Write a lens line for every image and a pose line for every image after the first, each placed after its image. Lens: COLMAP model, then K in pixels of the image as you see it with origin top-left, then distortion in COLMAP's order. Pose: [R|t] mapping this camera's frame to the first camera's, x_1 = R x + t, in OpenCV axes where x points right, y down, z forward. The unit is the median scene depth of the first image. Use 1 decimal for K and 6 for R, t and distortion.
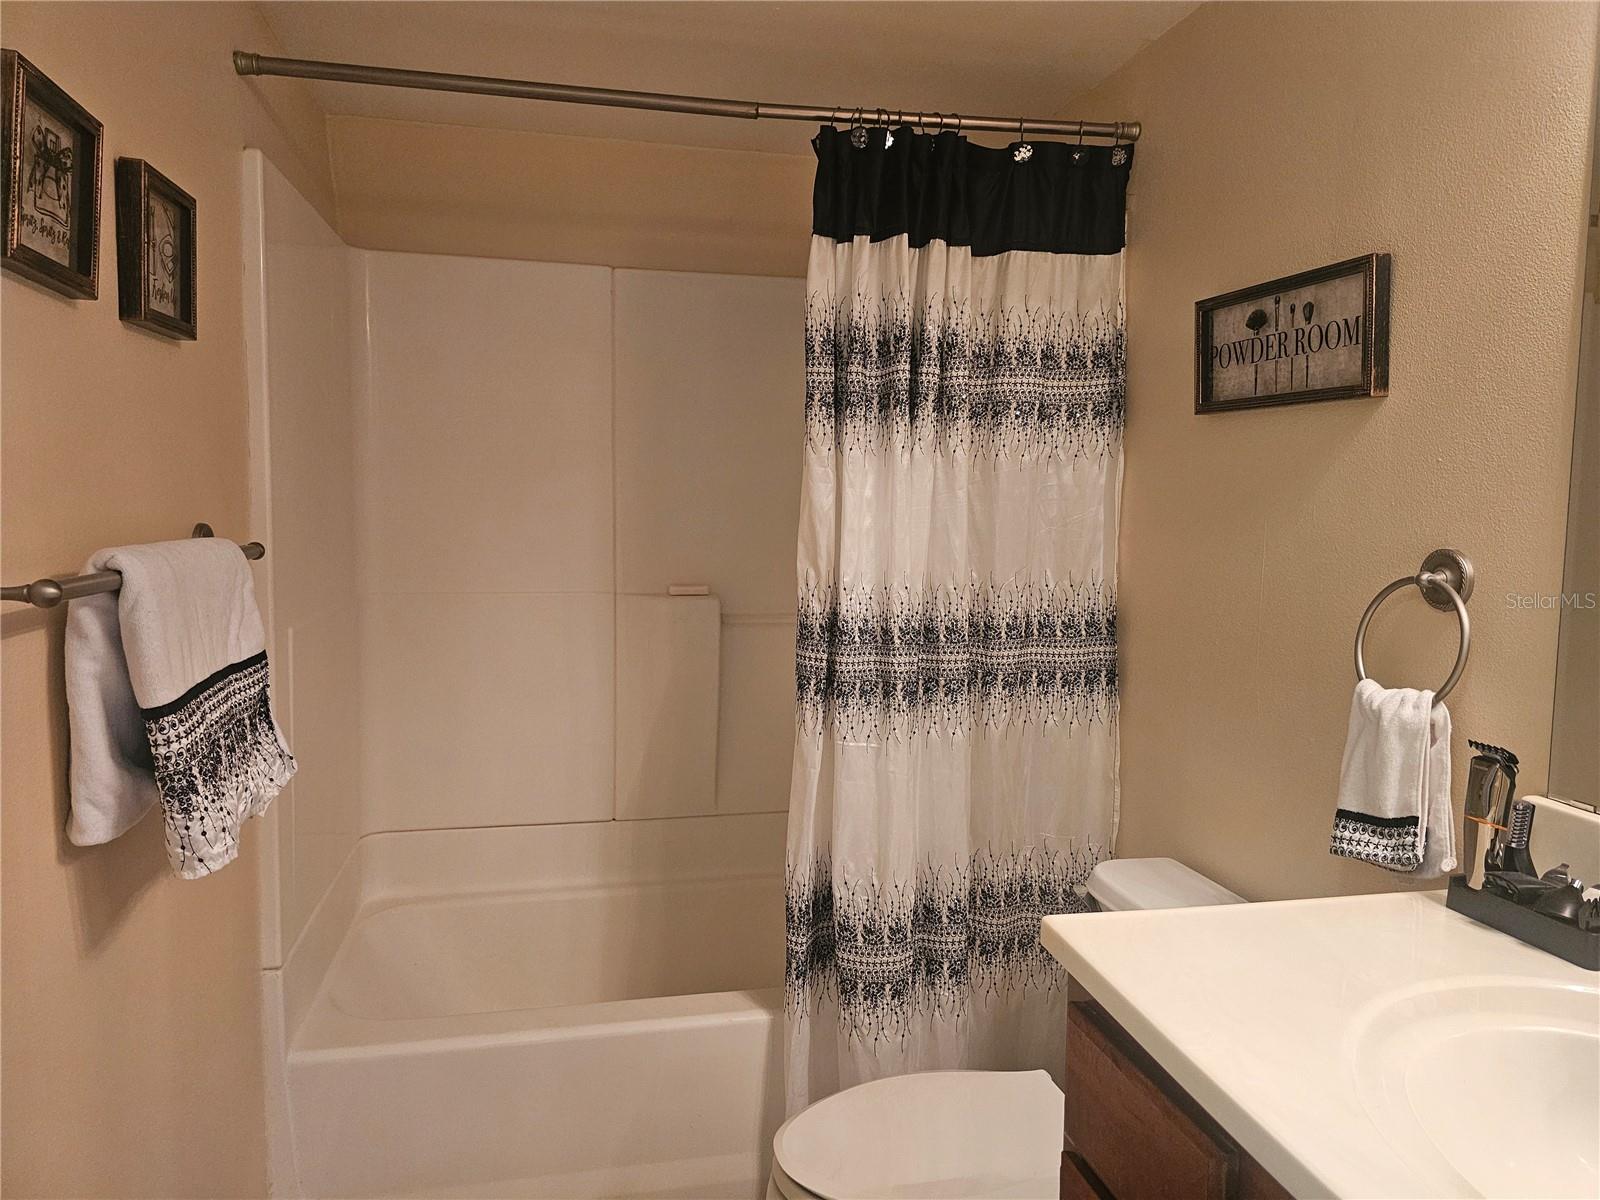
lens RADIAL K [[1077.8, 0, 800.0], [0, 1077.8, 600.0], [0, 0, 1]] dist [0.046212, -0.003679]
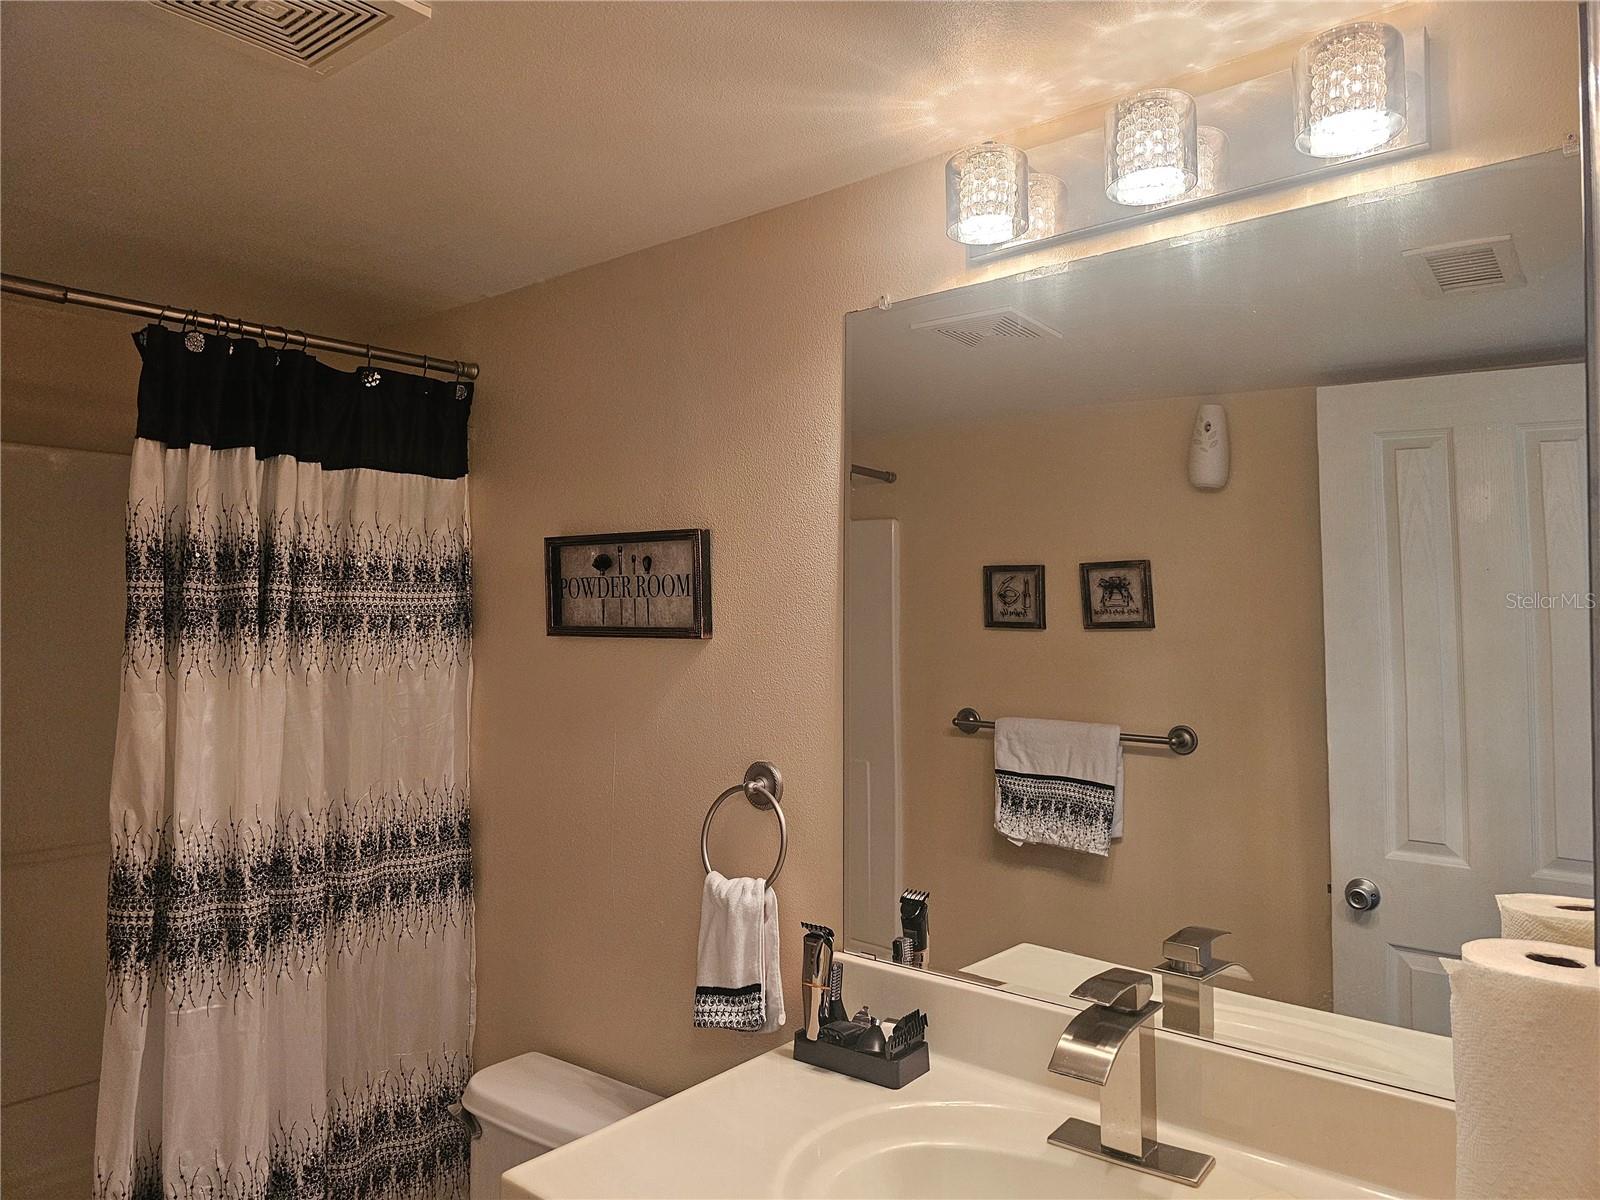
lens RADIAL K [[1082.0, 0, 800.0], [0, 1082.0, 600.0], [0, 0, 1]] dist [0.003988, 0.001060]
pose [[0.779150, 0.007515, 0.626792, -0.120001], [0.067583, 0.993092, -0.095919, -0.078963], [-0.623183, 0.117096, 0.773260, -0.016880]]
